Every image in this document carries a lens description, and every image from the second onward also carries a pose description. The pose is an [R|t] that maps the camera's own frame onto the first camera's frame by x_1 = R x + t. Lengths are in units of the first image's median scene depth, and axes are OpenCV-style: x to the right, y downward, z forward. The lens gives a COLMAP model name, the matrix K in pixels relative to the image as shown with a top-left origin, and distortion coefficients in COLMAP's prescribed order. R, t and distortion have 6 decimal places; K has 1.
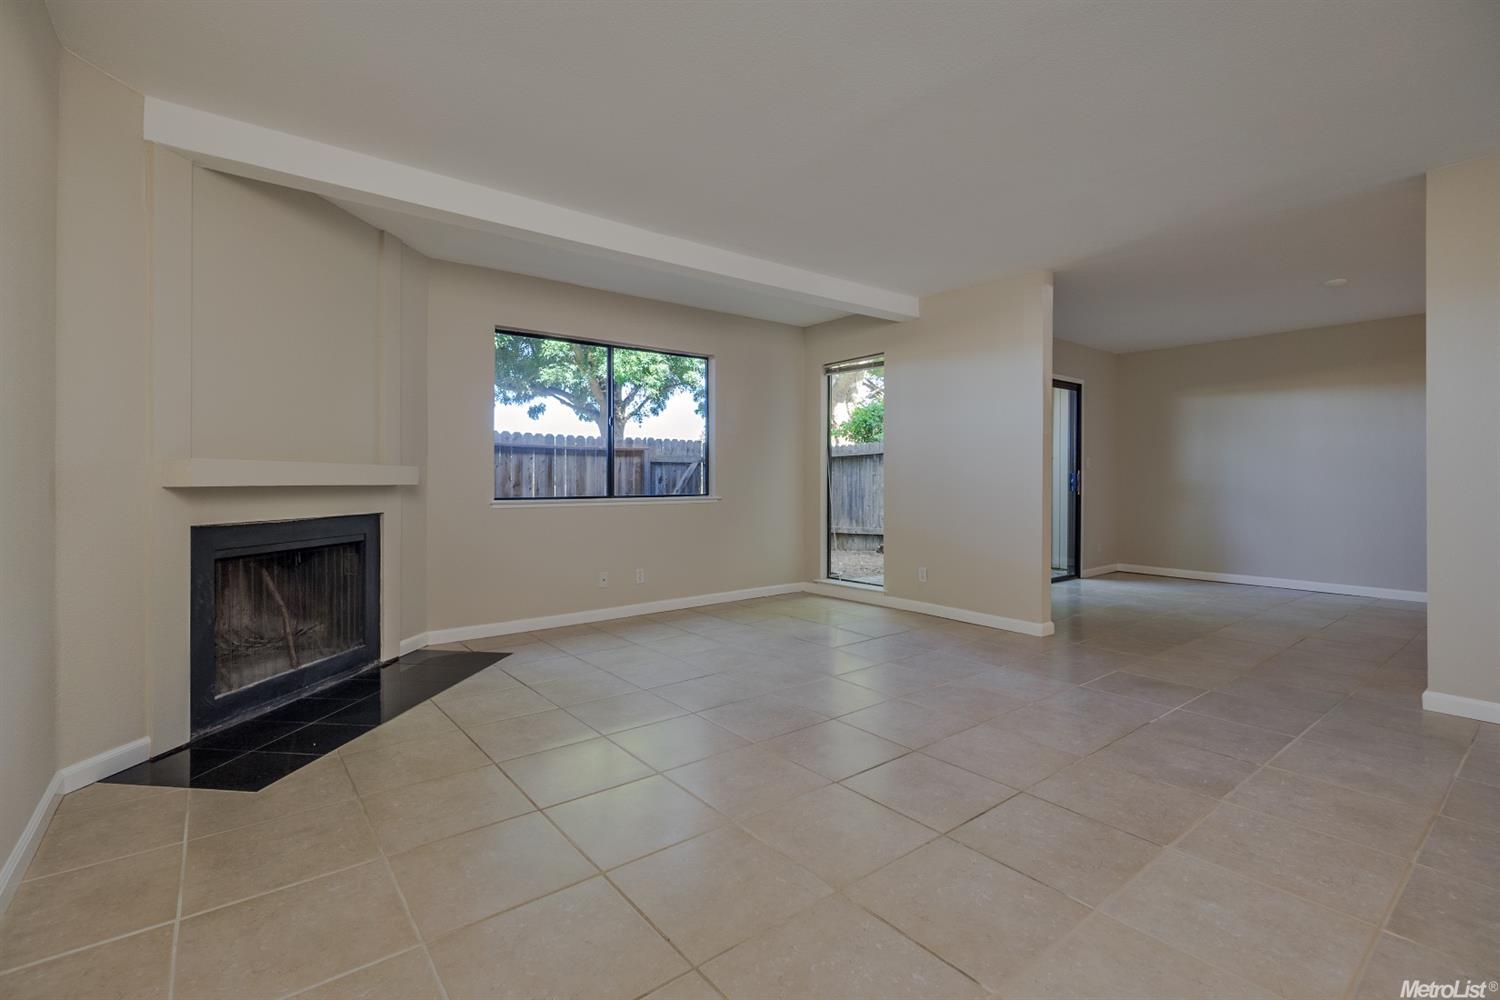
lens RADIAL K [[683.1, 0, 750.2], [0, 683.1, 477.9], [0, 0, 1]] dist [0.000363, -0.000009]
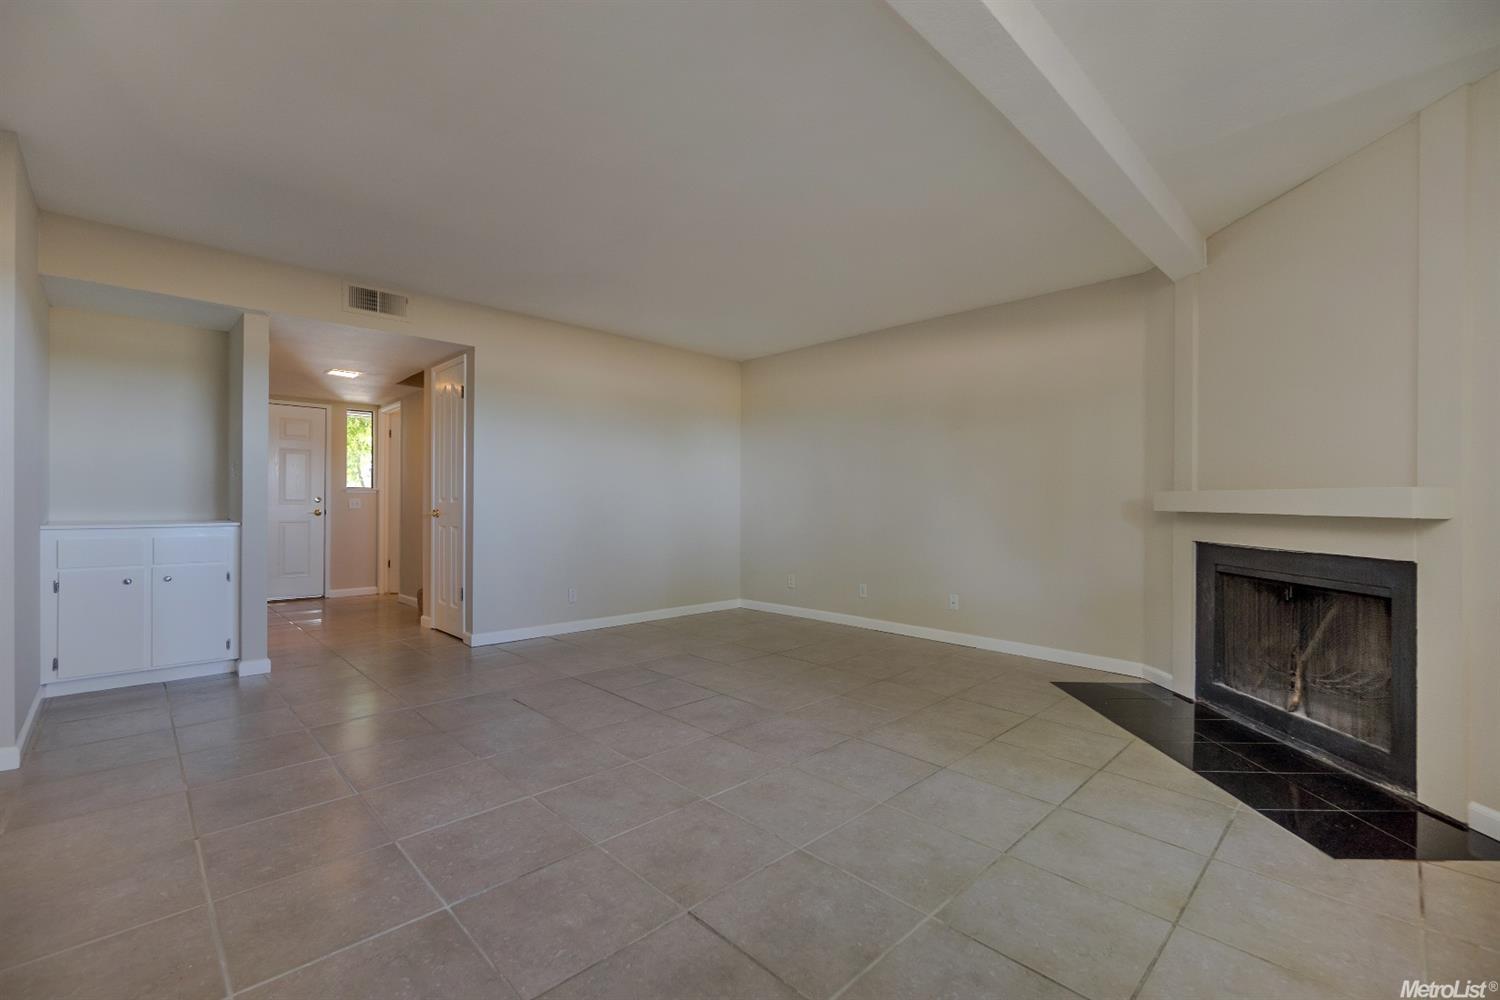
lens RADIAL K [[666.1, 0, 750.0], [0, 666.1, 500.0], [0, 0, 1]] dist [0.000220, 0.000003]
pose [[-0.995245, -0.004134, -0.097311, 0.153683], [-0.003263, 0.999953, -0.009108, 0.003178], [0.097344, -0.008747, -0.995212, 1.852261]]
